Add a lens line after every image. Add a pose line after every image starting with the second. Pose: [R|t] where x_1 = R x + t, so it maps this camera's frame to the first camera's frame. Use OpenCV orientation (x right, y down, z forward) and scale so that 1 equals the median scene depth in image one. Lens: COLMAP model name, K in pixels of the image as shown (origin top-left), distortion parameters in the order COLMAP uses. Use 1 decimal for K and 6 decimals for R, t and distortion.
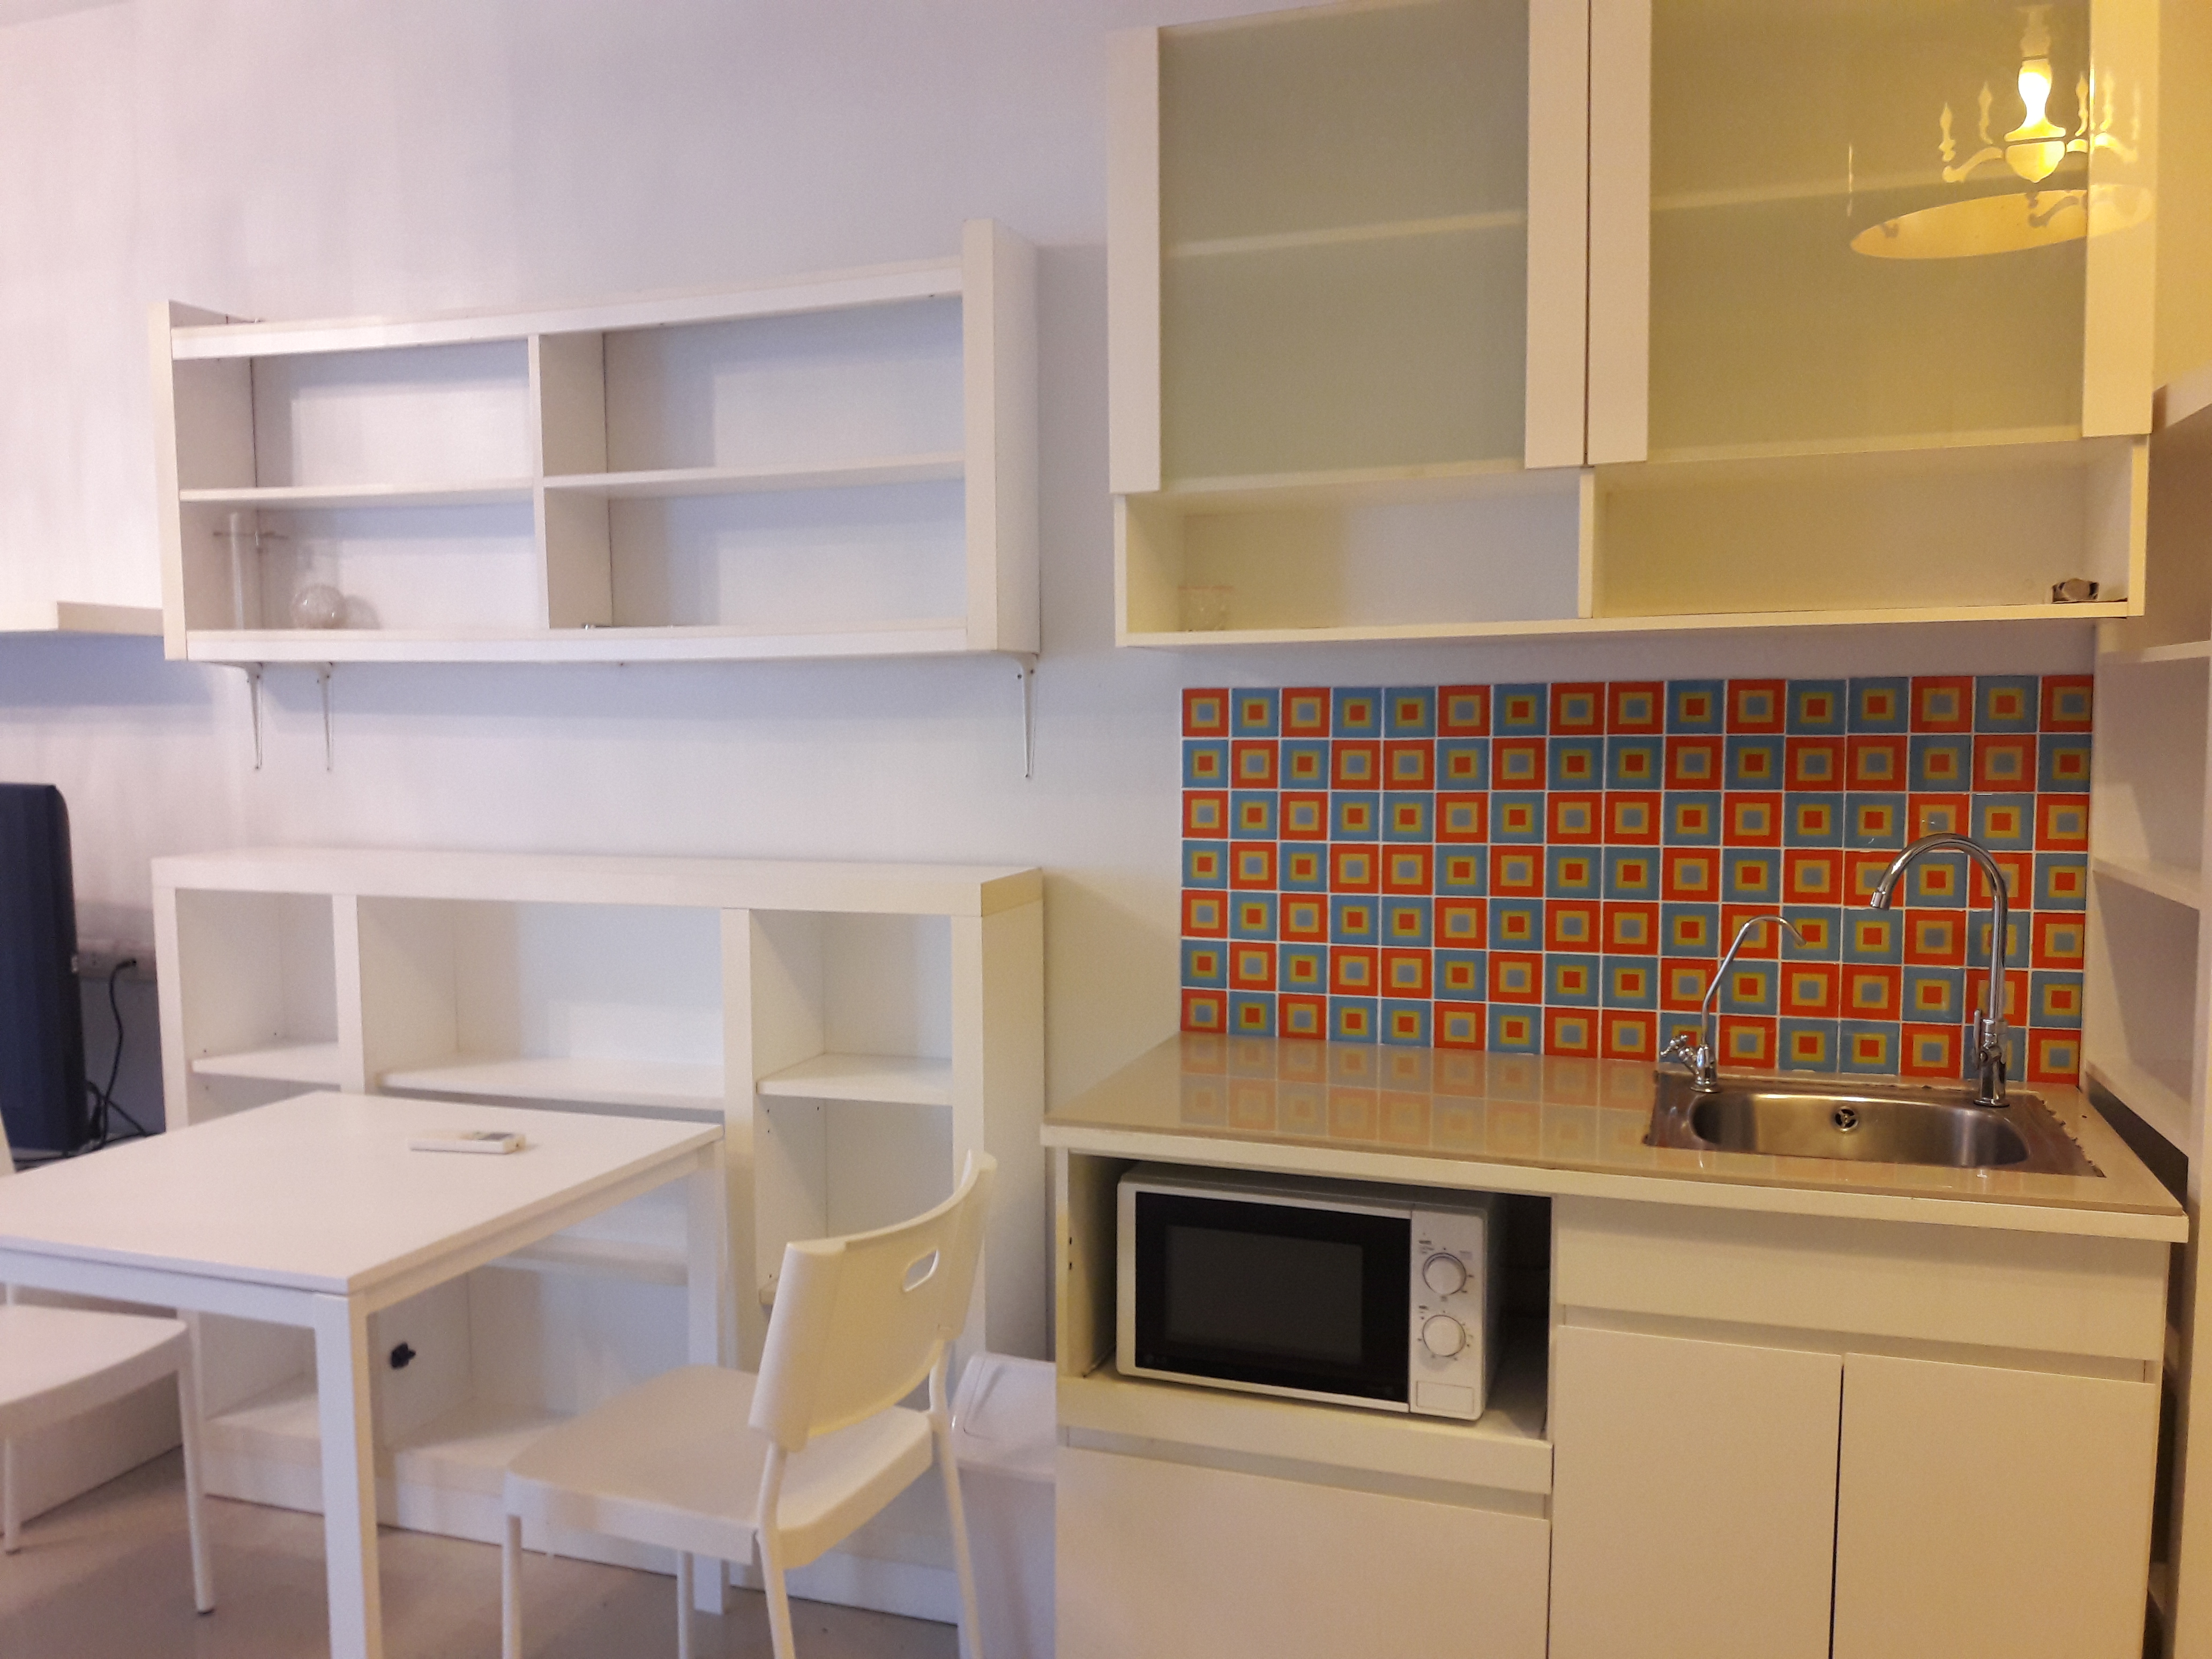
lens RADIAL K [[1769.0, 0, 1063.0], [0, 1769.0, 875.1], [0, 0, 1]] dist [0.116311, -0.241523]
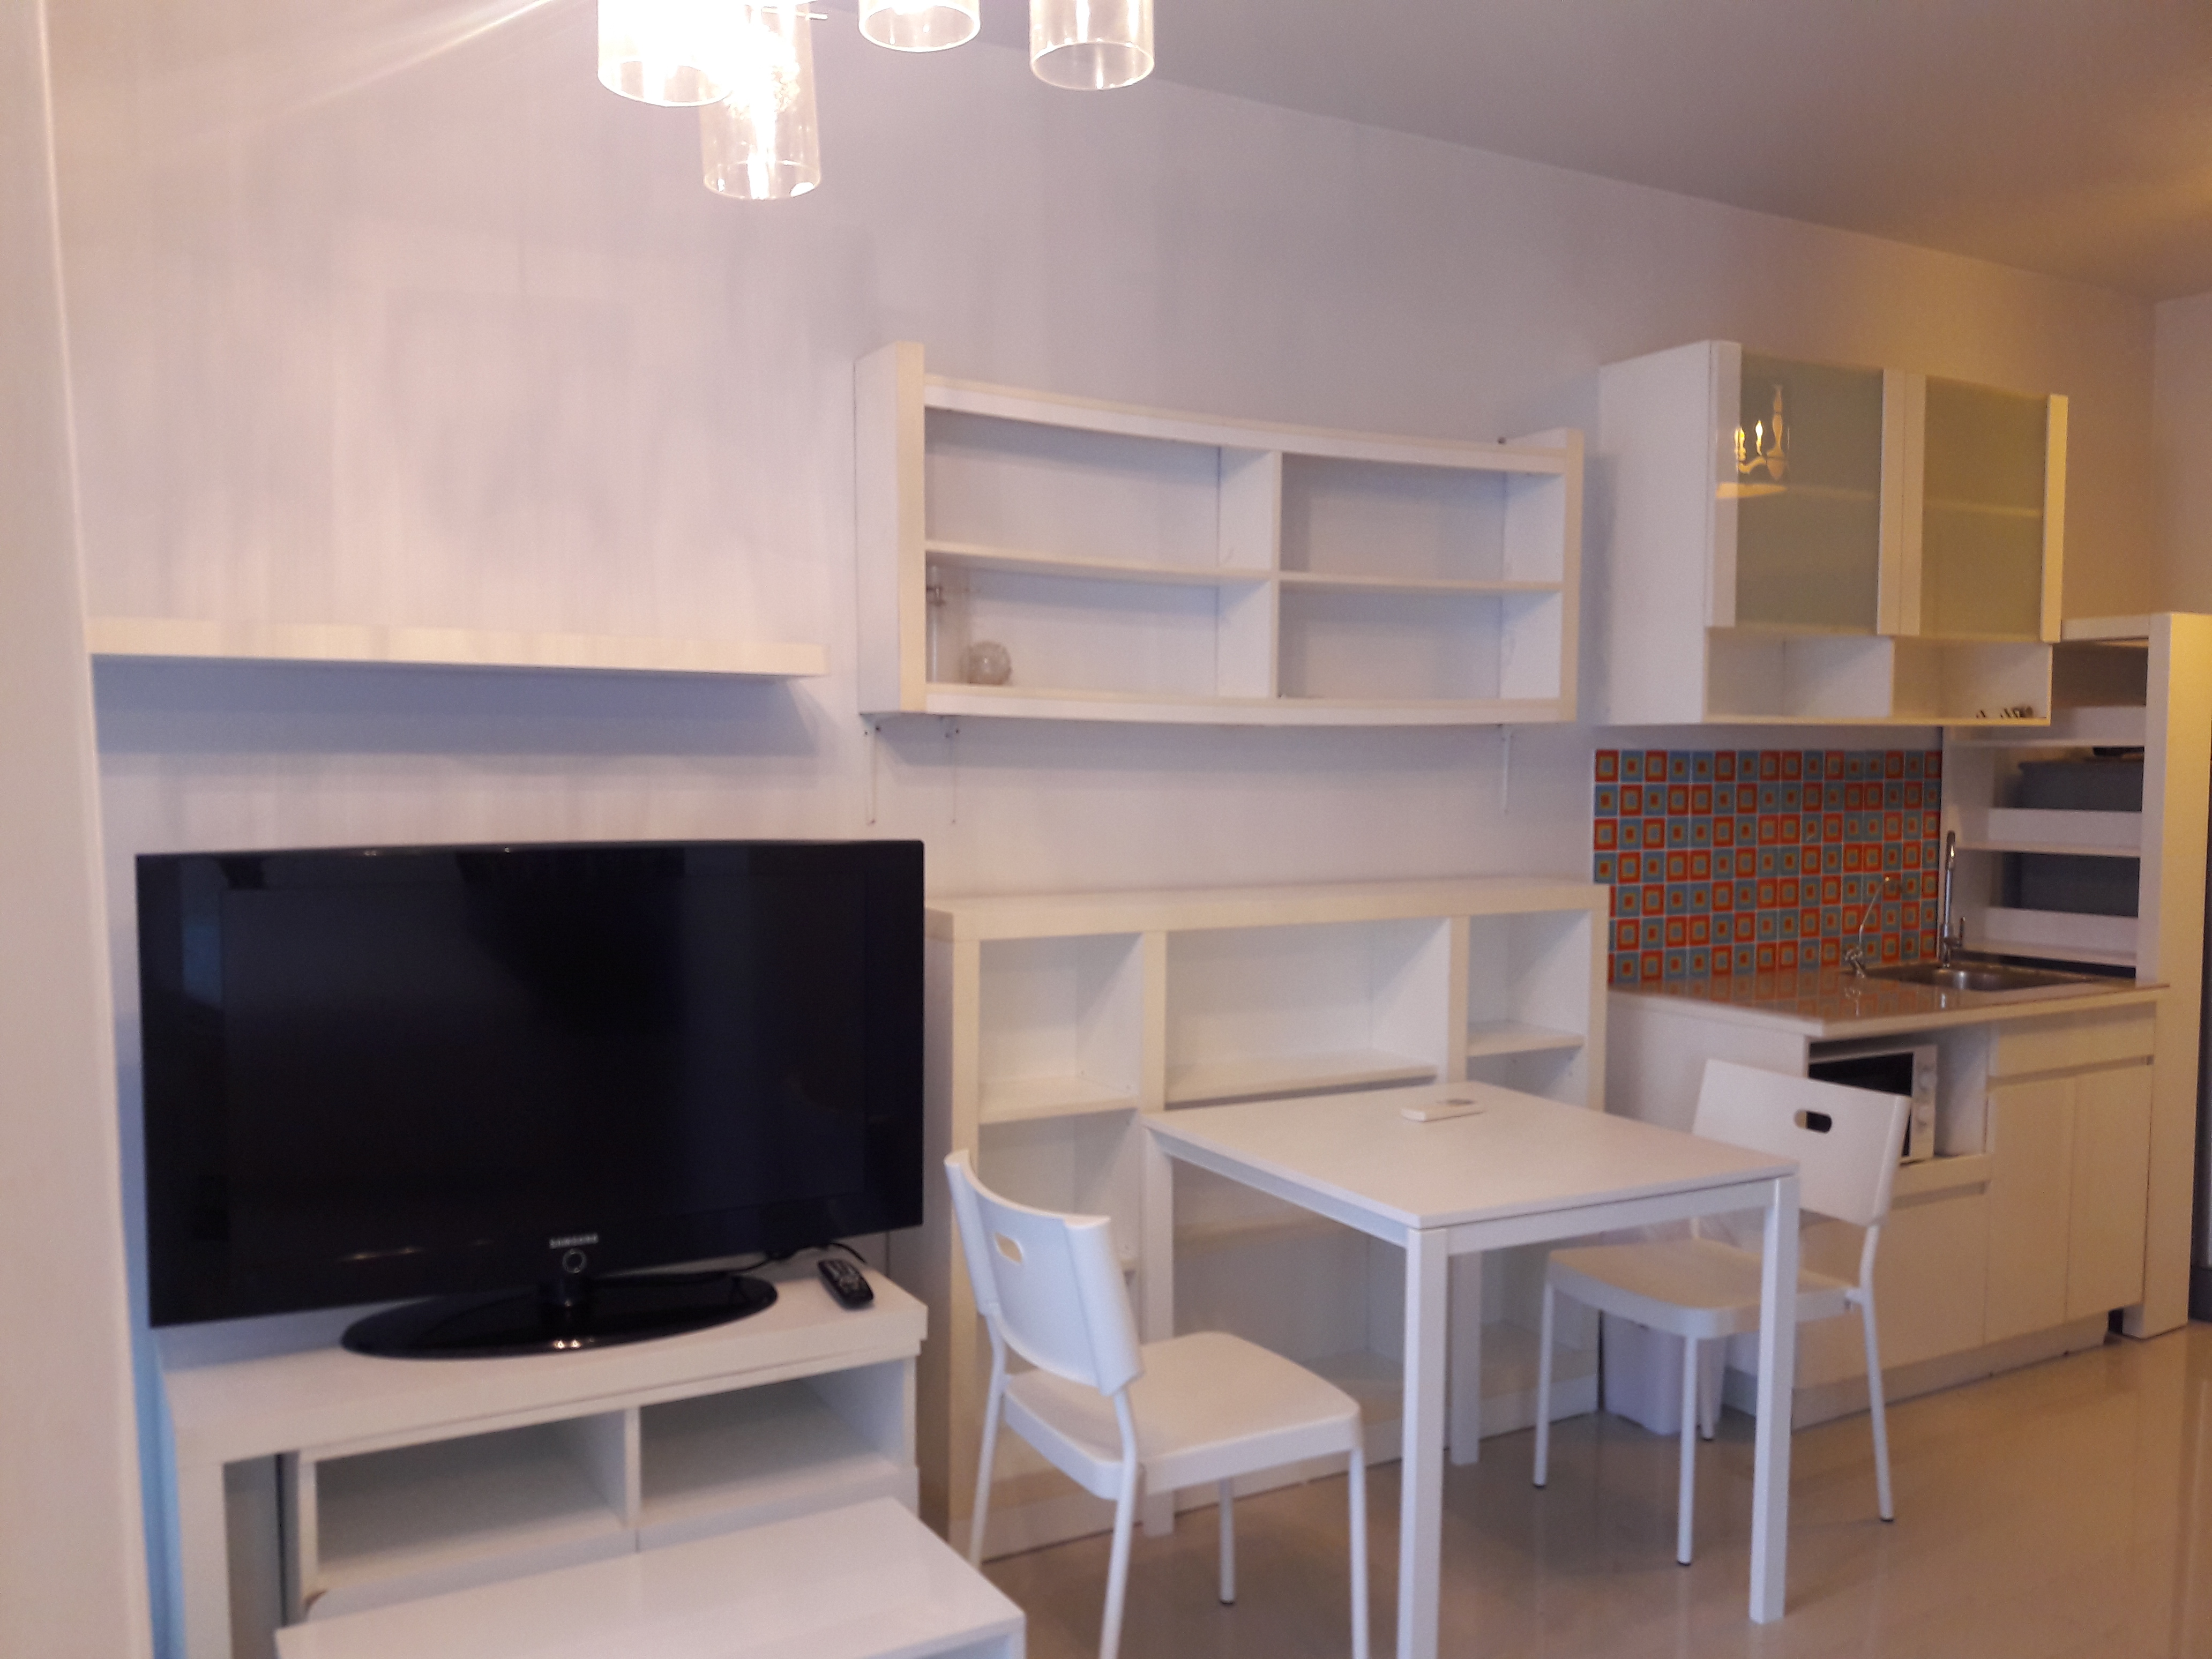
lens RADIAL K [[1801.4, 0, 1058.5], [0, 1801.4, 884.3], [0, 0, 1]] dist [0.060674, -0.129618]
pose [[0.652729, -0.041156, 0.756472, -1.352175], [0.064191, 0.997937, -0.001094, -0.020400], [-0.754867, 0.049273, 0.654025, 0.353401]]
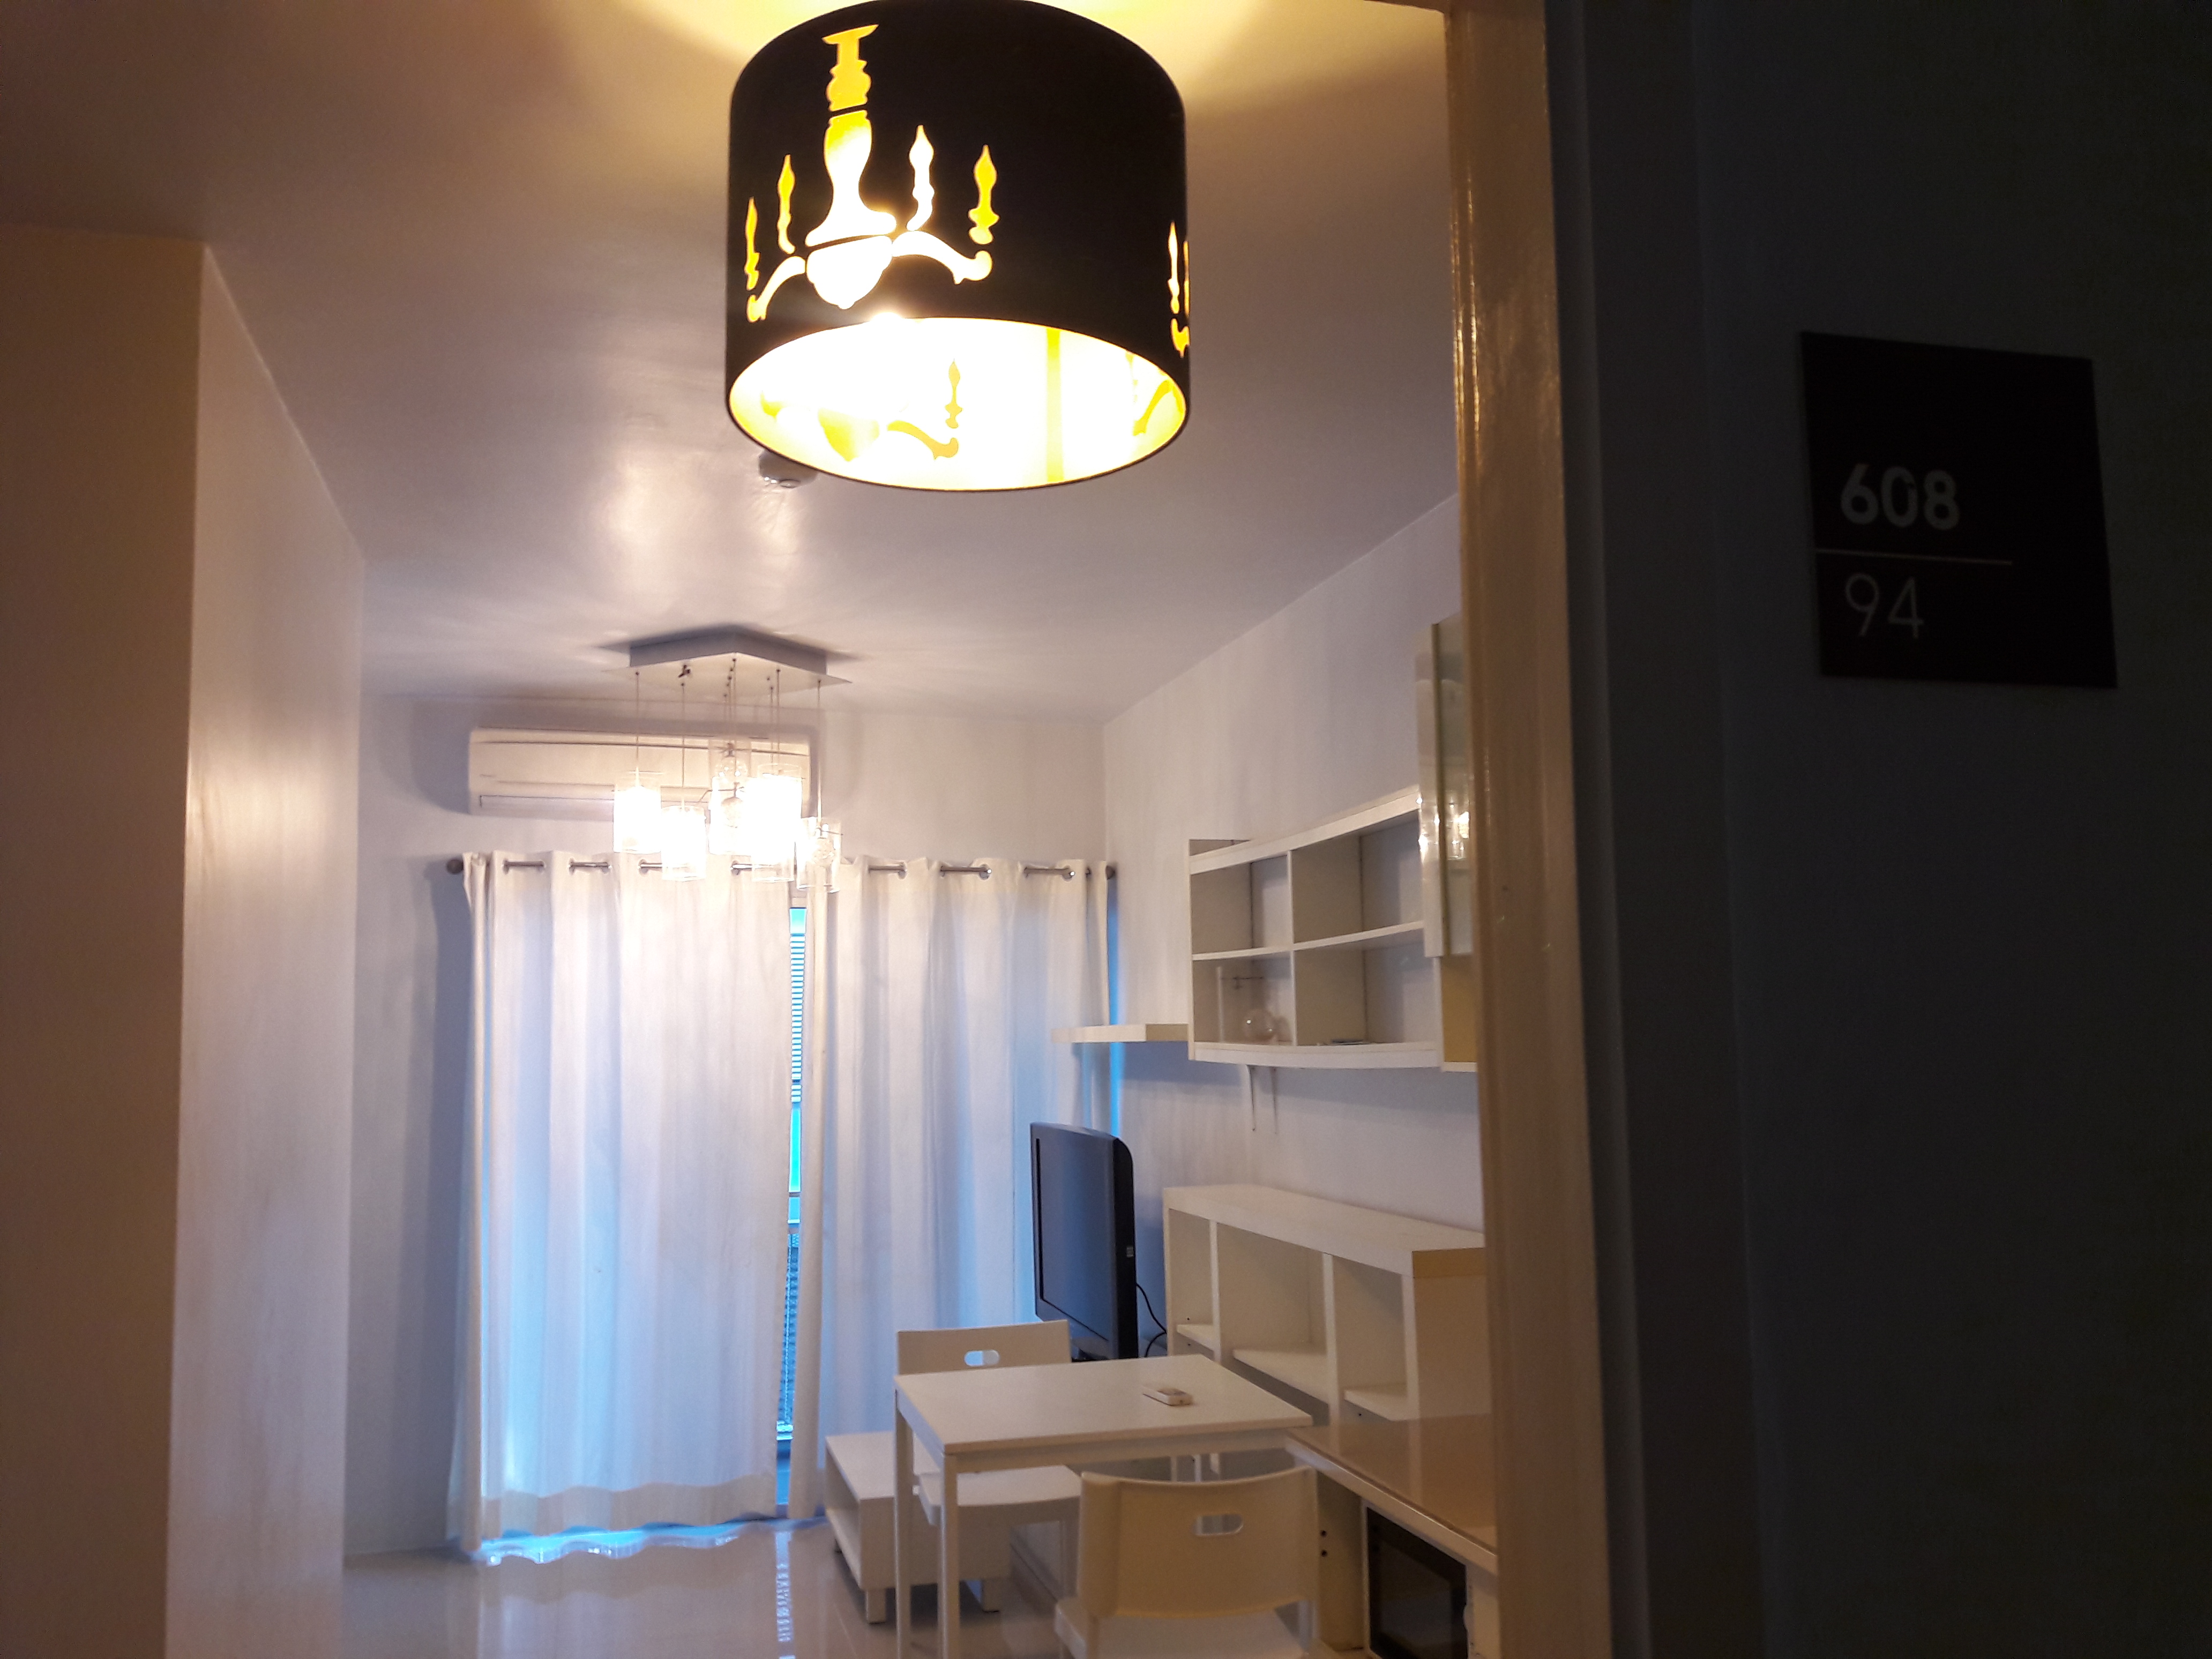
lens RADIAL K [[1770.1, 0, 1102.8], [0, 1770.1, 888.7], [0, 0, 1]] dist [0.209692, -0.590952]
pose [[0.572838, -0.074032, -0.816318, 0.849315], [-0.062074, 0.989135, -0.133265, -0.064325], [0.817315, 0.127011, 0.562018, 0.044900]]
